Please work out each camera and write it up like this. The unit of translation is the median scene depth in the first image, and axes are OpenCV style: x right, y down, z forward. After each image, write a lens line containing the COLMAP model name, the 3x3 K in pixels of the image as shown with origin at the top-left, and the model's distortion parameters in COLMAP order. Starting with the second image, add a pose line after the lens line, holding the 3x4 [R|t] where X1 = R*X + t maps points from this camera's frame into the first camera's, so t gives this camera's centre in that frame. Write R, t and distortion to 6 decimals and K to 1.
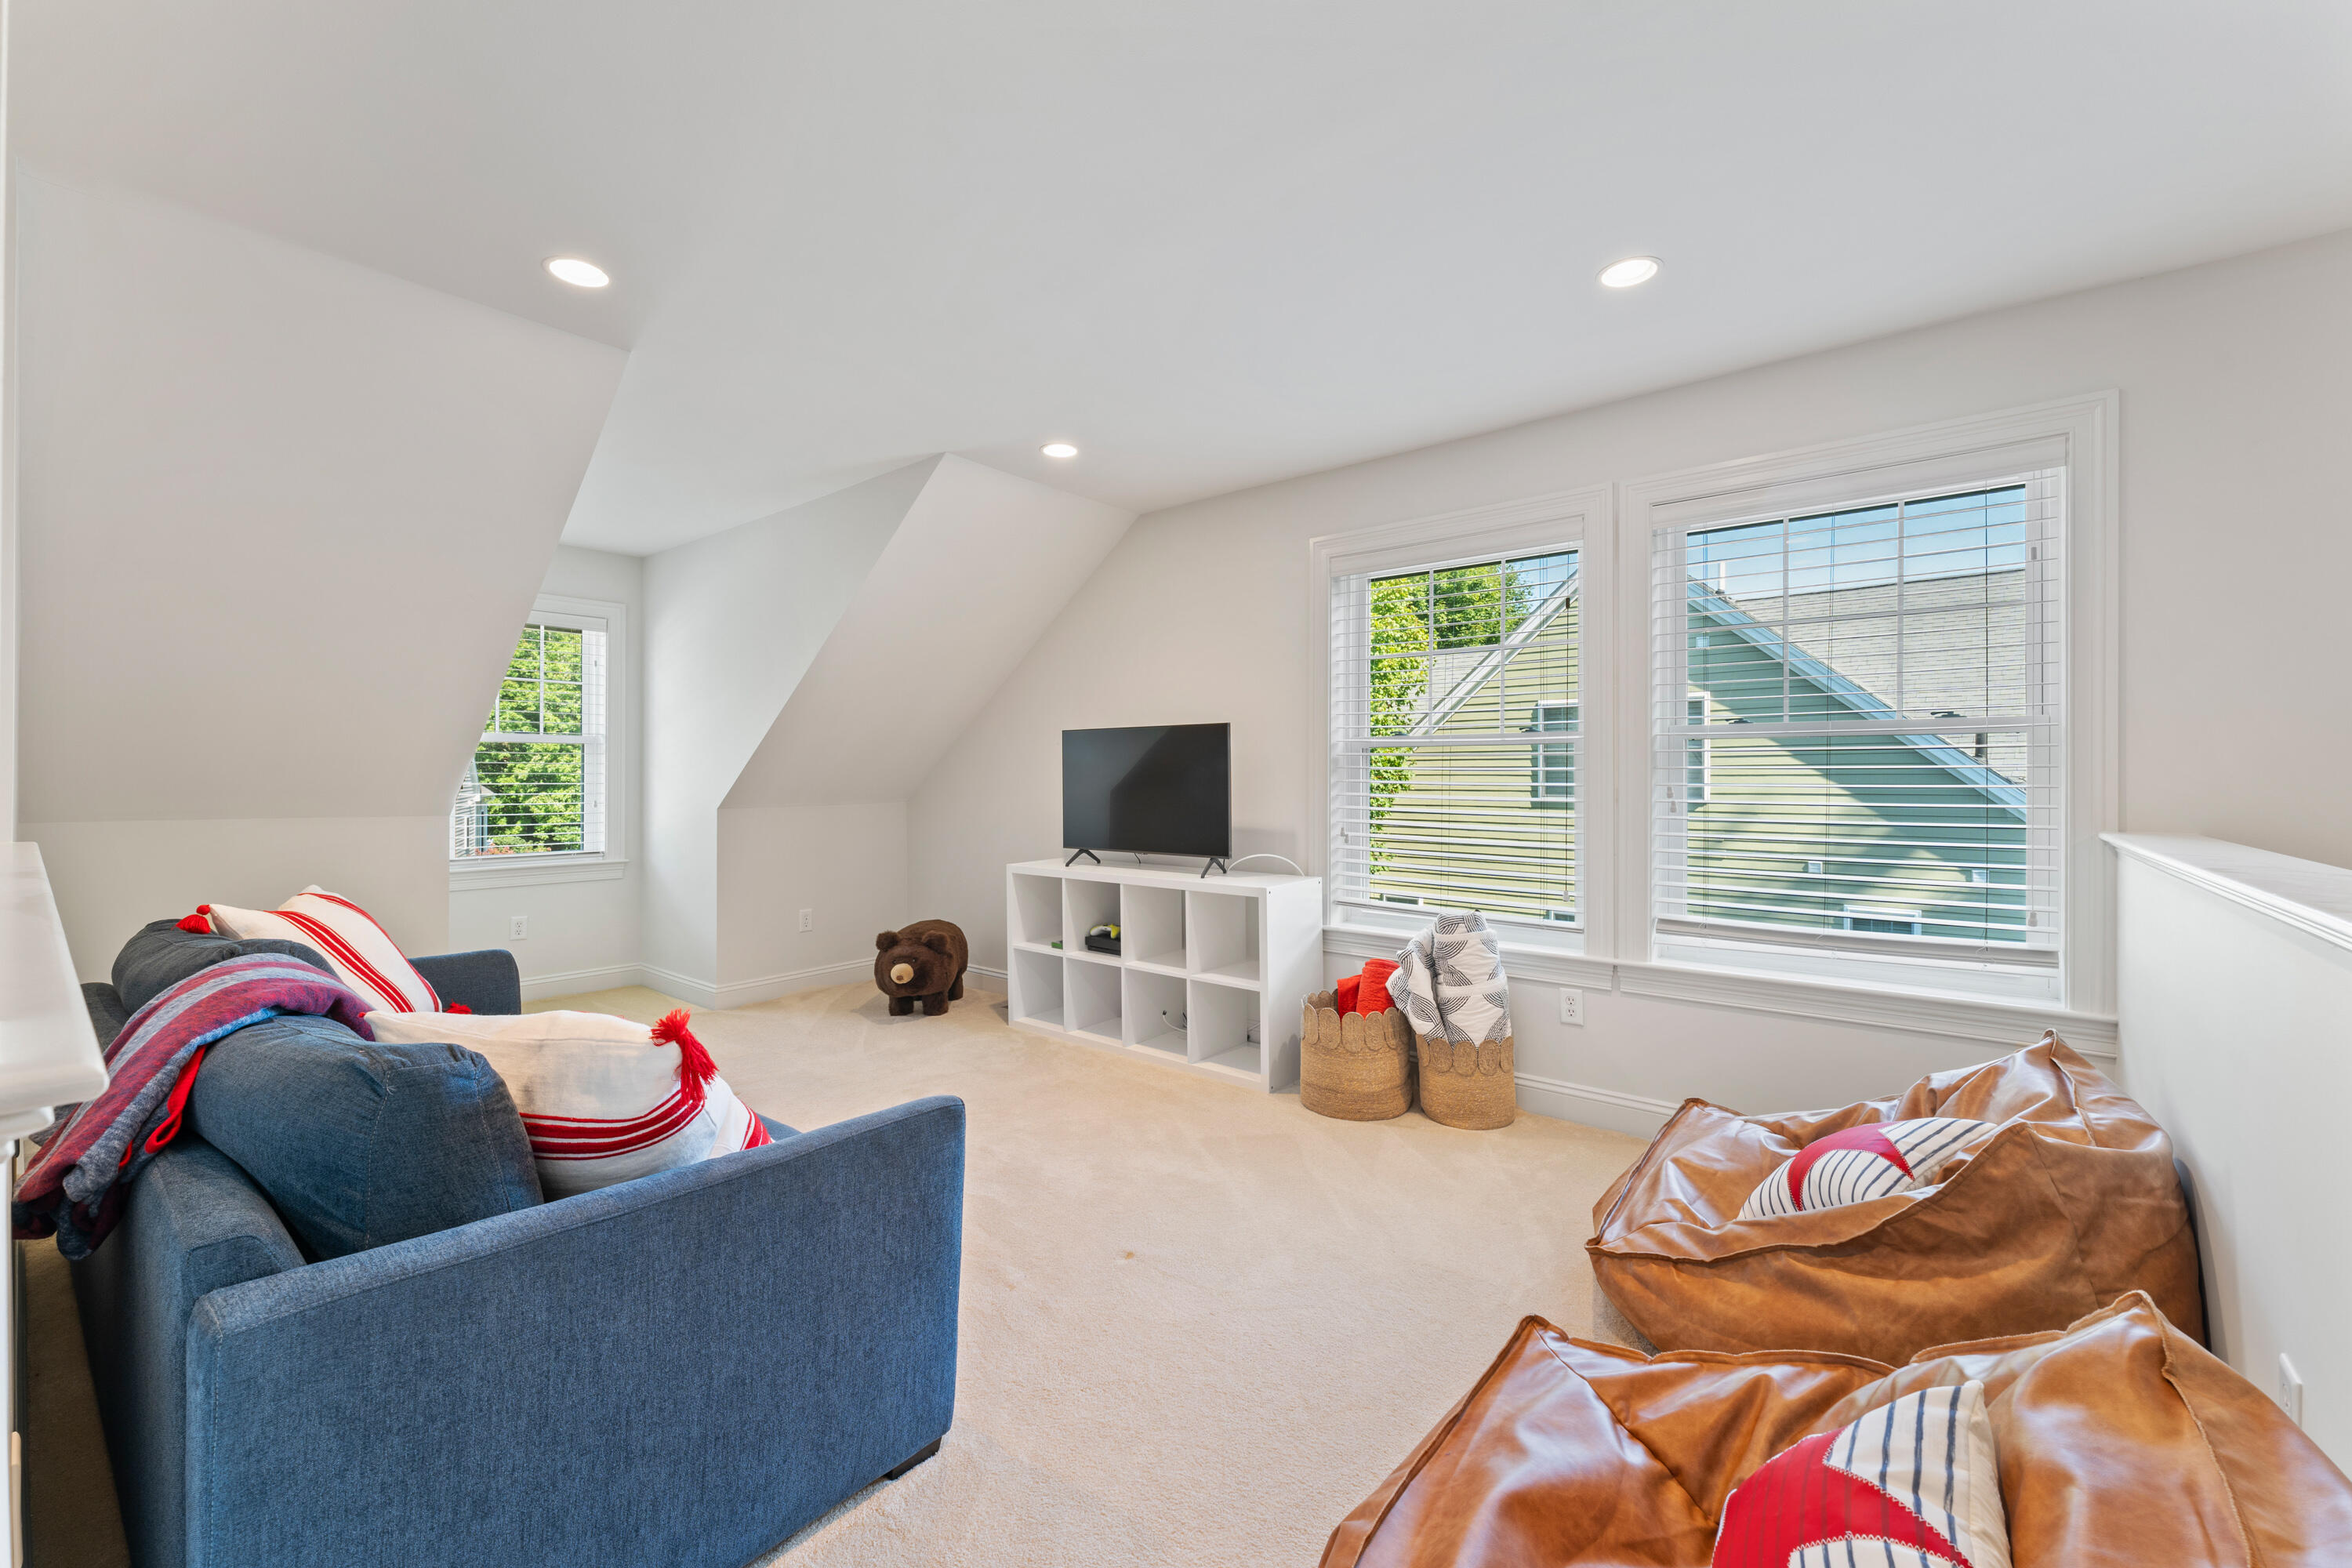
lens RADIAL K [[932.7, 0, 1176.0], [0, 932.7, 784.0], [0, 0, 1]] dist [0.001583, 0.000549]
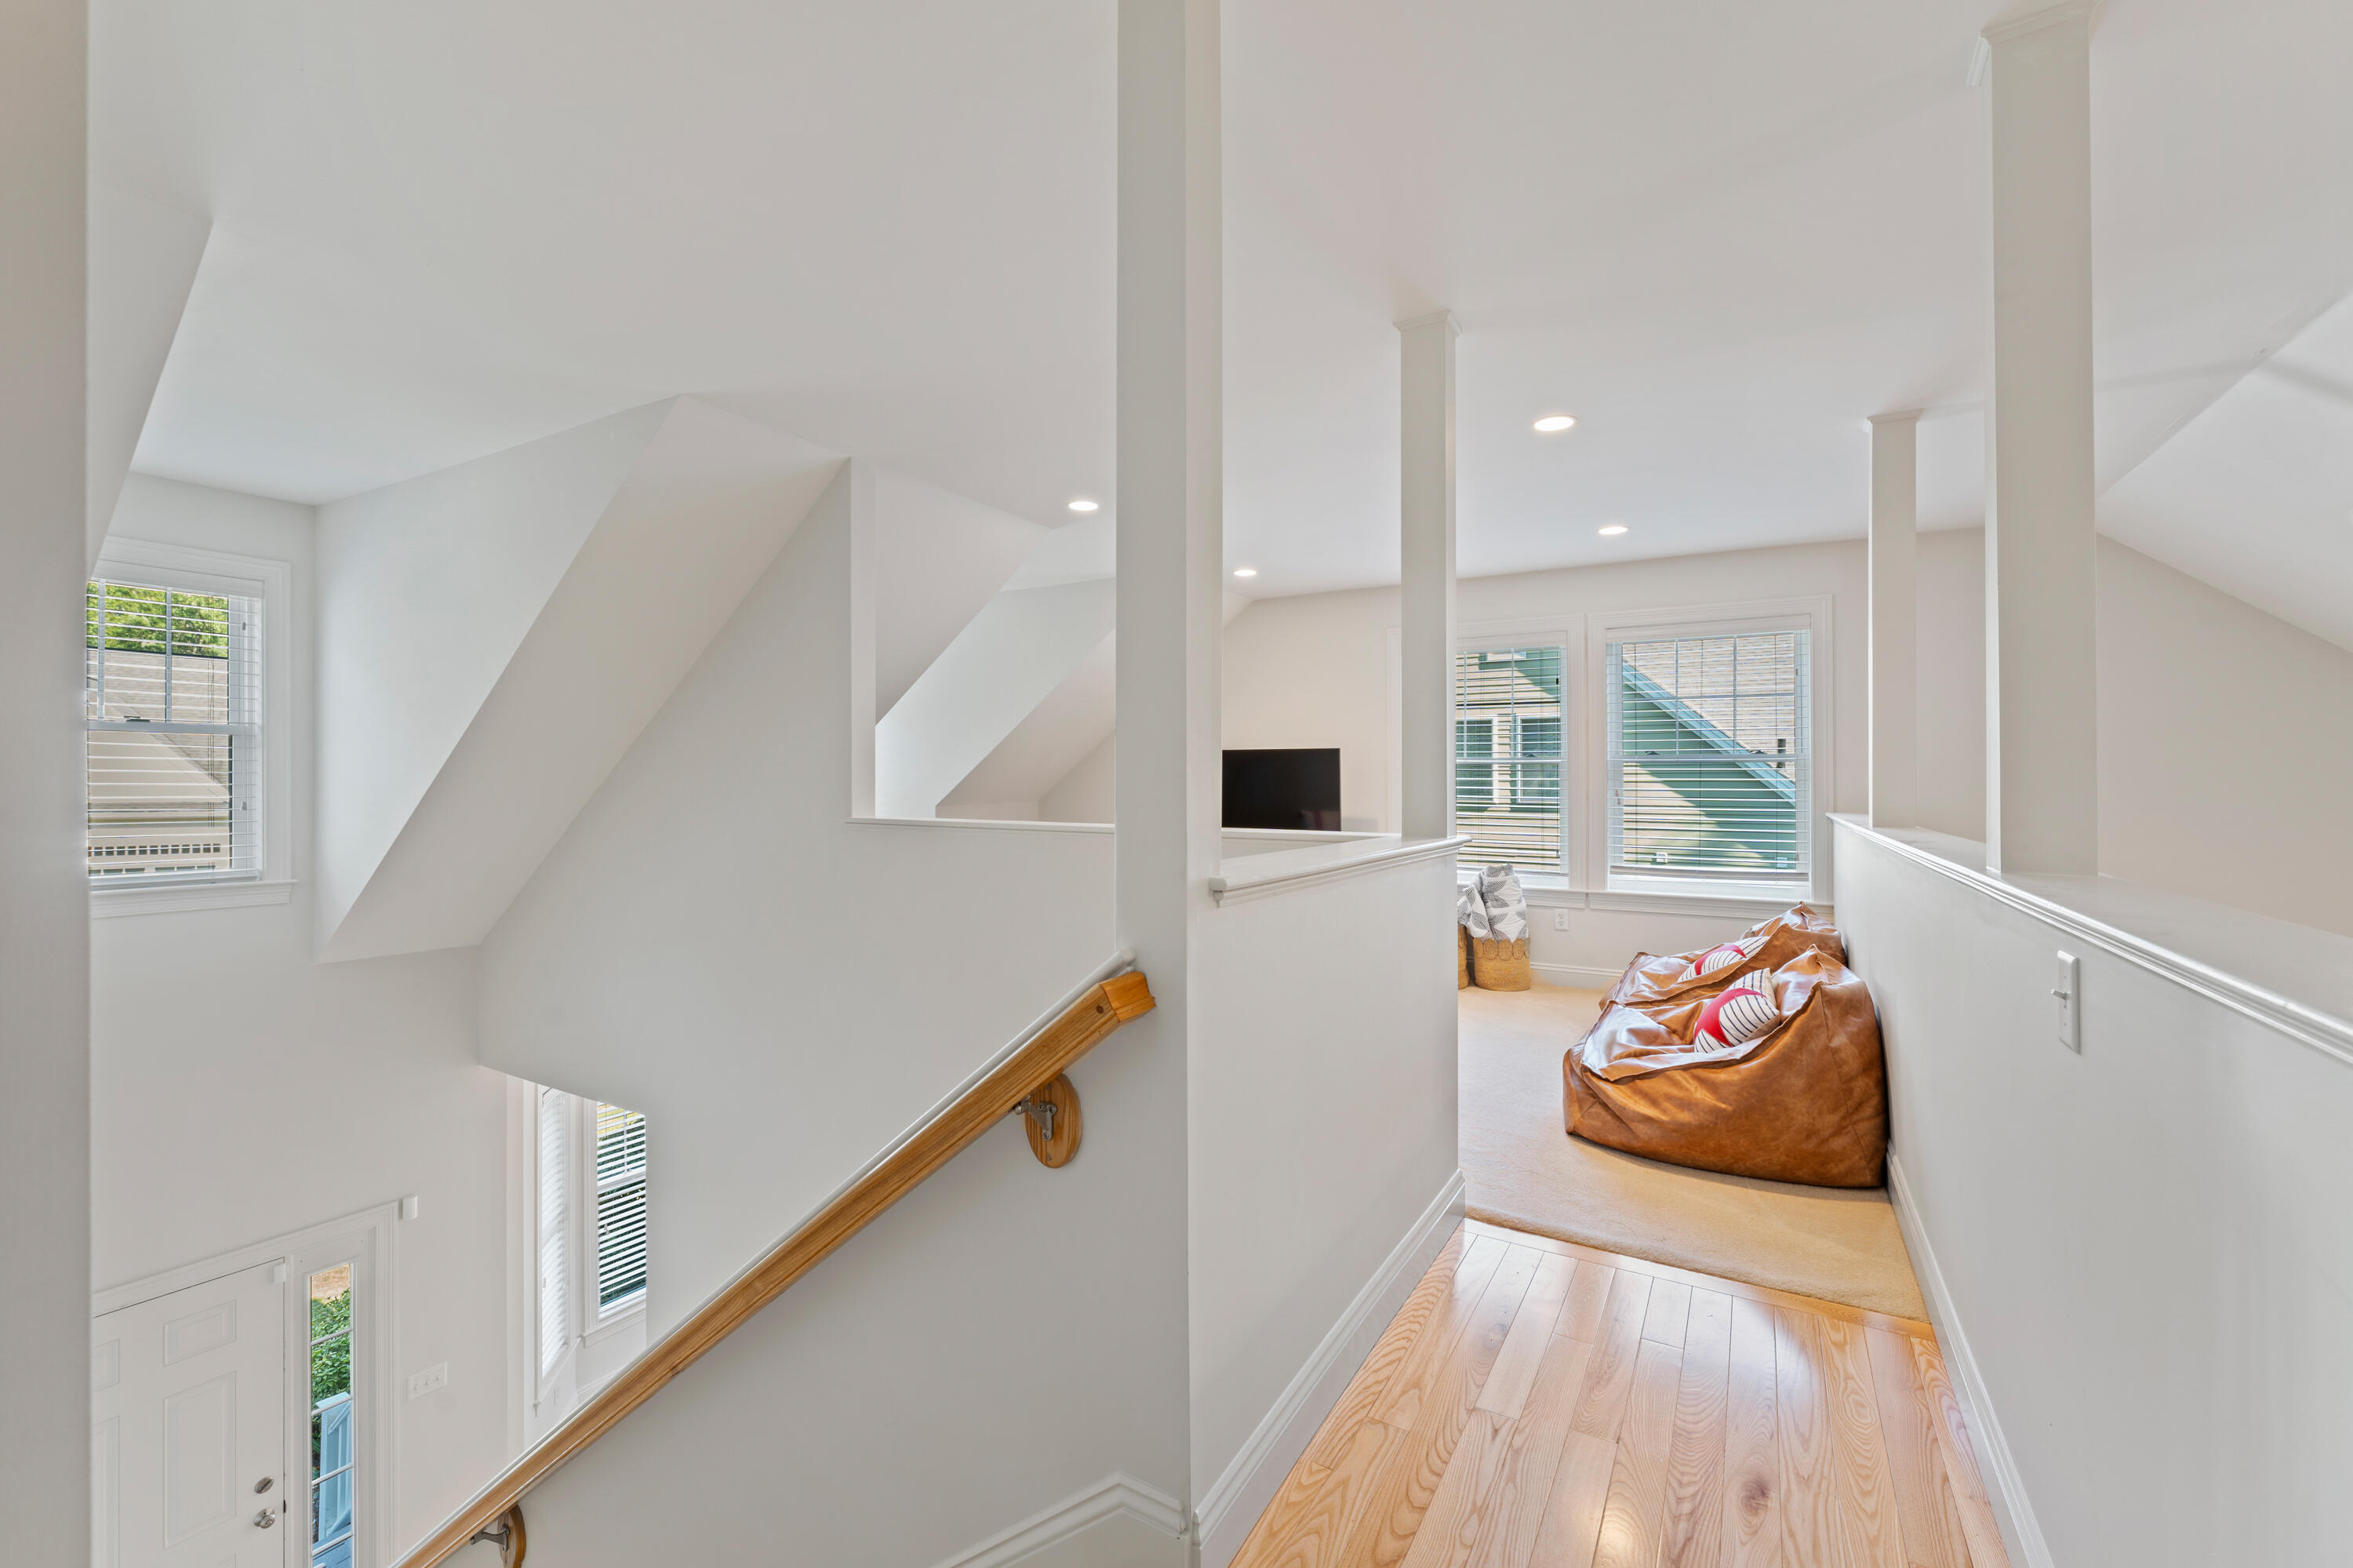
lens RADIAL K [[997.5, 0, 1176.5], [0, 997.5, 784.0], [0, 0, 1]] dist [-0.001392, -0.000208]
pose [[0.986543, 0.002351, 0.163485, -0.575331], [-0.001516, 0.999985, -0.005233, 0.003414], [-0.163495, 0.004914, 0.986532, -0.688908]]
